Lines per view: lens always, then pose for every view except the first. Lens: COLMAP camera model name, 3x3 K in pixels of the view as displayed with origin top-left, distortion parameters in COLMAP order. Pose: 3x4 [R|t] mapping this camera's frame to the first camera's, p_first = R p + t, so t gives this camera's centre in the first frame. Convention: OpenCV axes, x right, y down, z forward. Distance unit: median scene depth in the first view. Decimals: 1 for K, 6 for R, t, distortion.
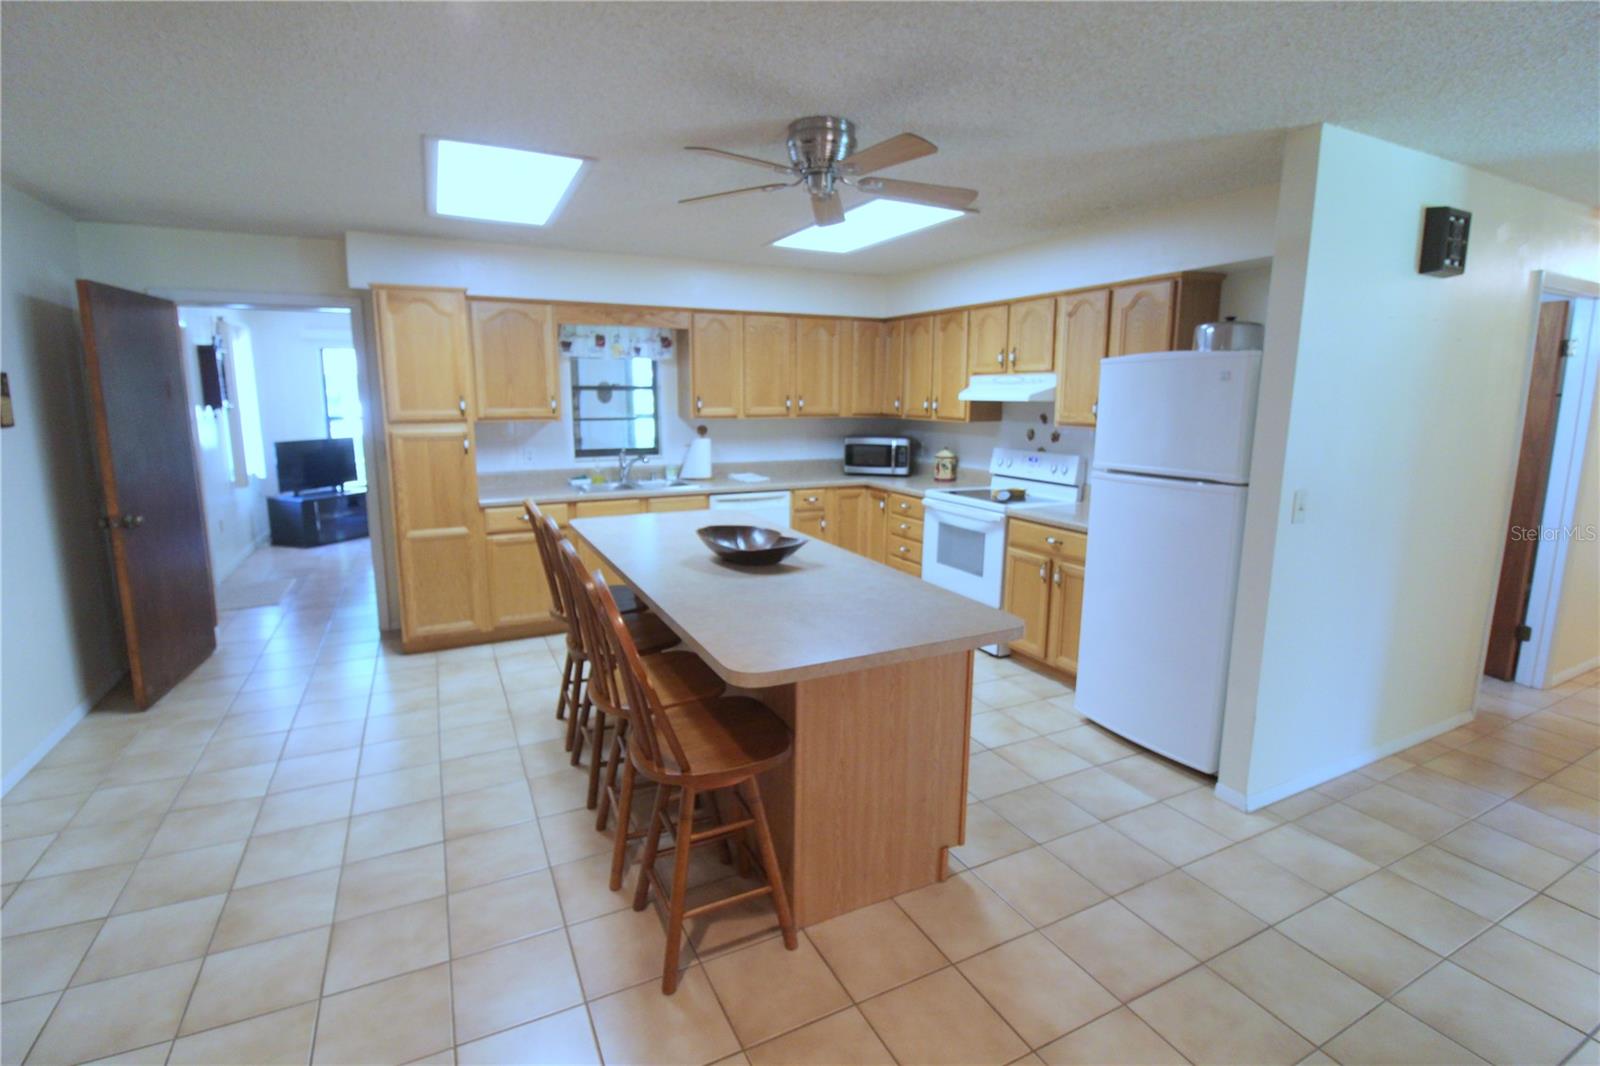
lens RADIAL K [[735.4, 0, 796.6], [0, 735.4, 516.5], [0, 0, 1]] dist [-0.004198, -0.011394]
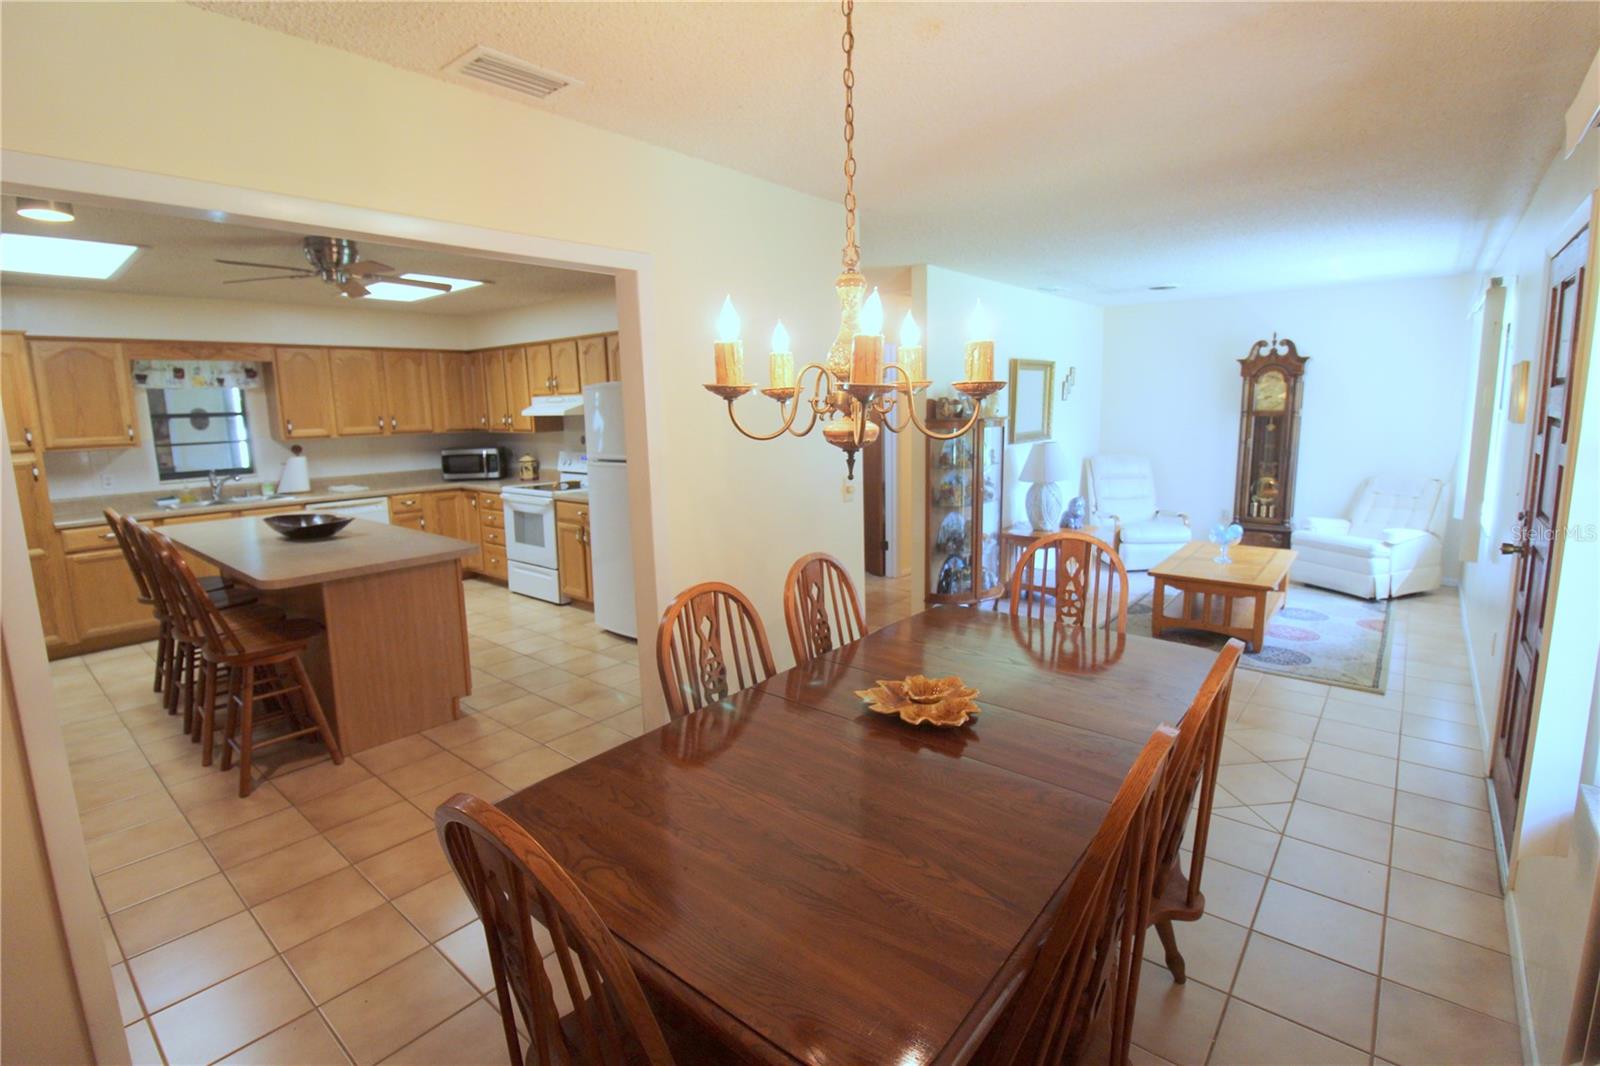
lens RADIAL K [[735.4, 0, 797.5], [0, 735.4, 512.8], [0, 0, 1]] dist [-0.004198, -0.011394]
pose [[0.915134, -0.083508, 0.394407, 0.153481], [0.092357, 0.995720, -0.003468, 0.067714], [-0.392429, 0.039600, 0.918929, -0.413874]]
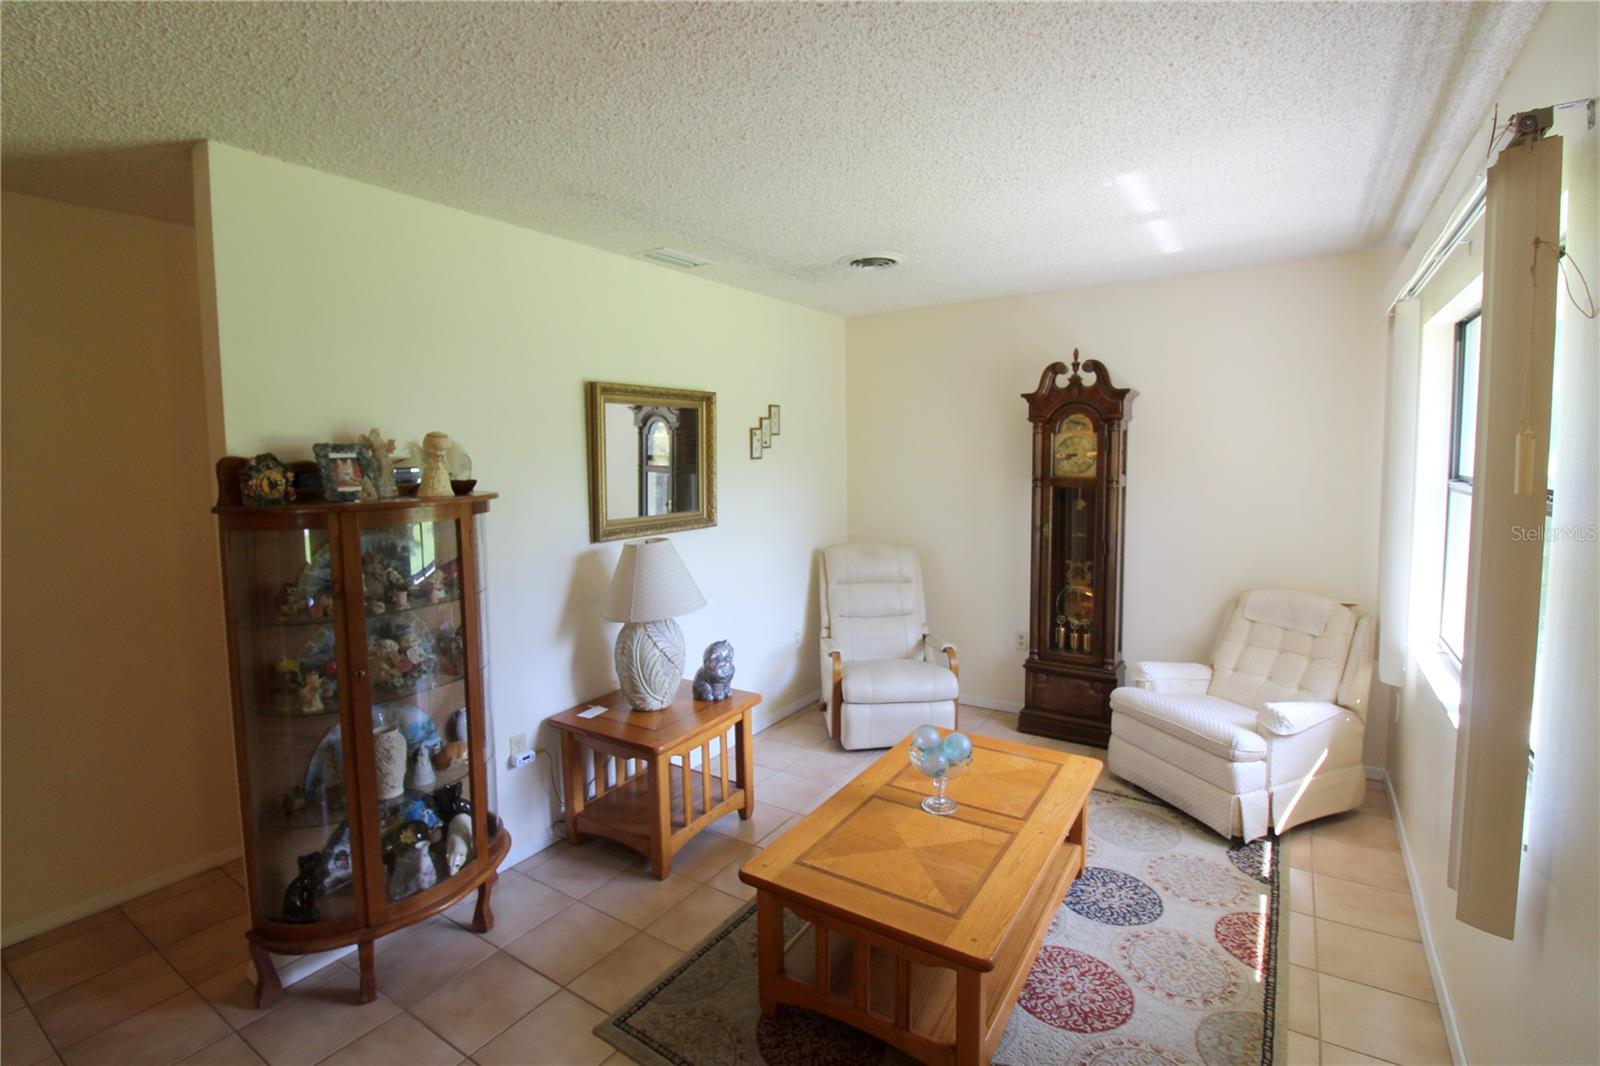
lens RADIAL K [[735.4, 0, 799.4], [0, 735.4, 516.1], [0, 0, 1]] dist [-0.004198, -0.011394]
pose [[0.863207, -0.060670, 0.501192, 0.877411], [0.104952, 0.992629, -0.060599, 0.011378], [-0.493821, 0.104911, 0.863212, -0.044515]]
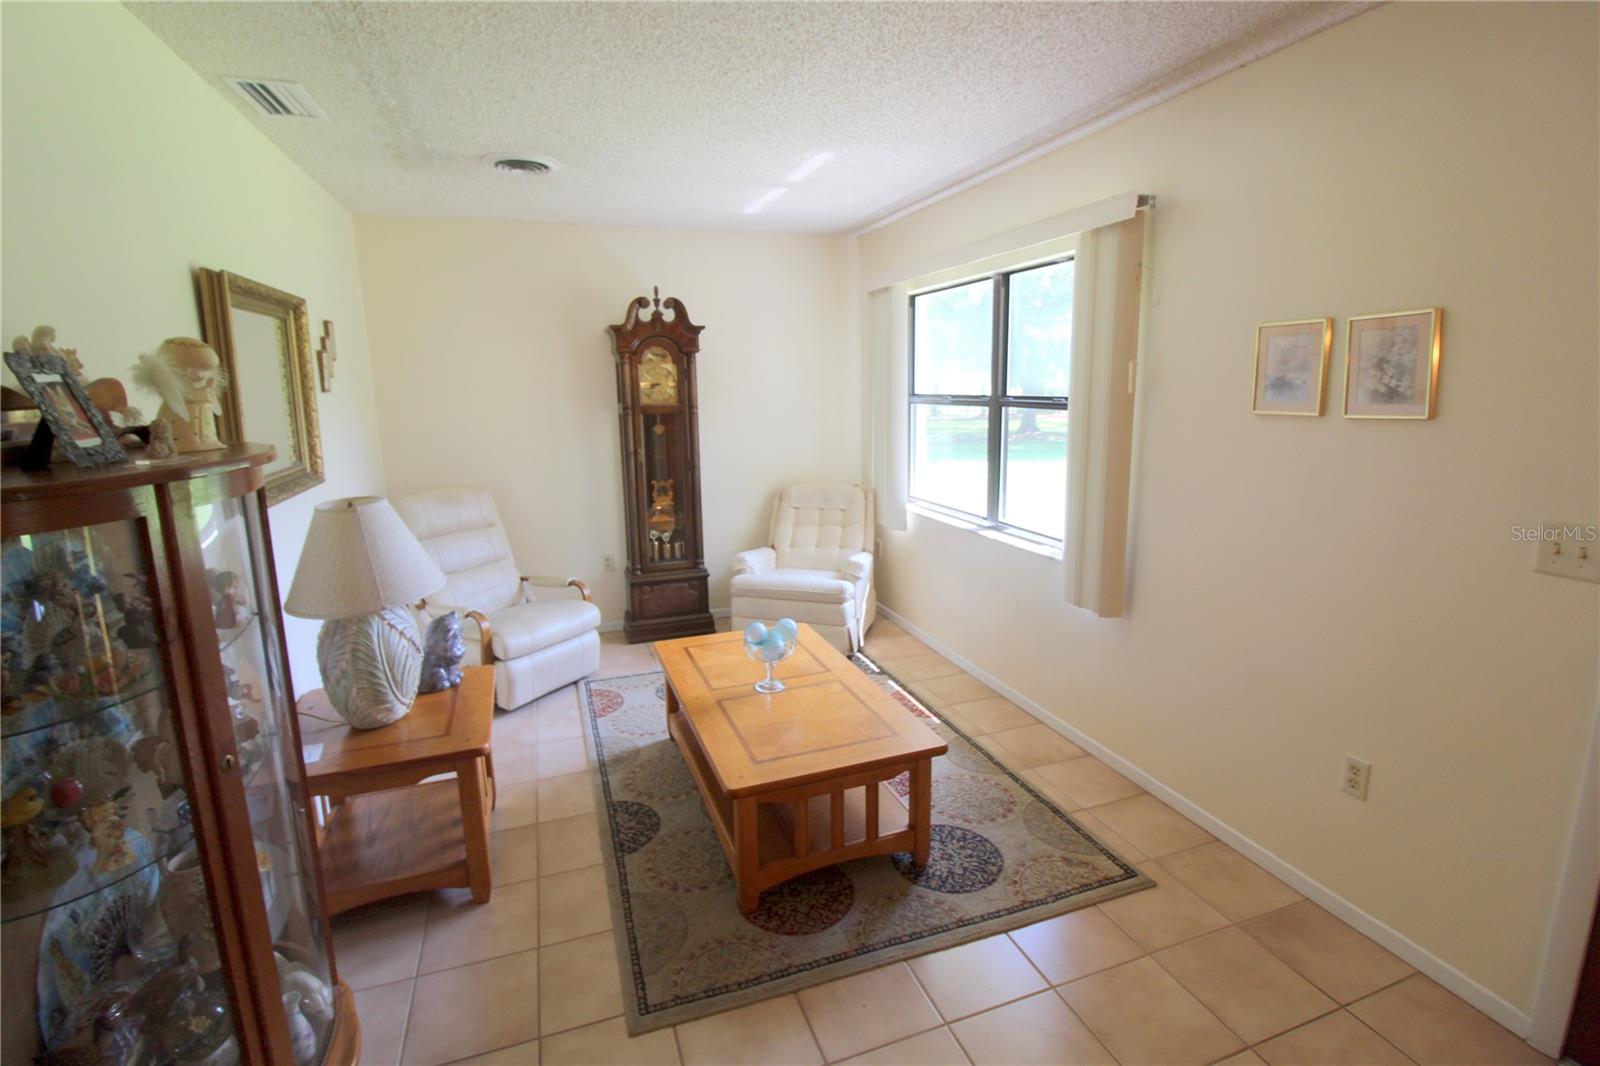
lens RADIAL K [[735.4, 0, 791.9], [0, 735.4, 517.0], [0, 0, 1]] dist [-0.004198, -0.011394]
pose [[0.126056, -0.191100, 0.973443, 0.645311], [0.190476, 0.967675, 0.165301, -0.038061], [-0.973565, 0.164580, 0.158381, 0.252614]]
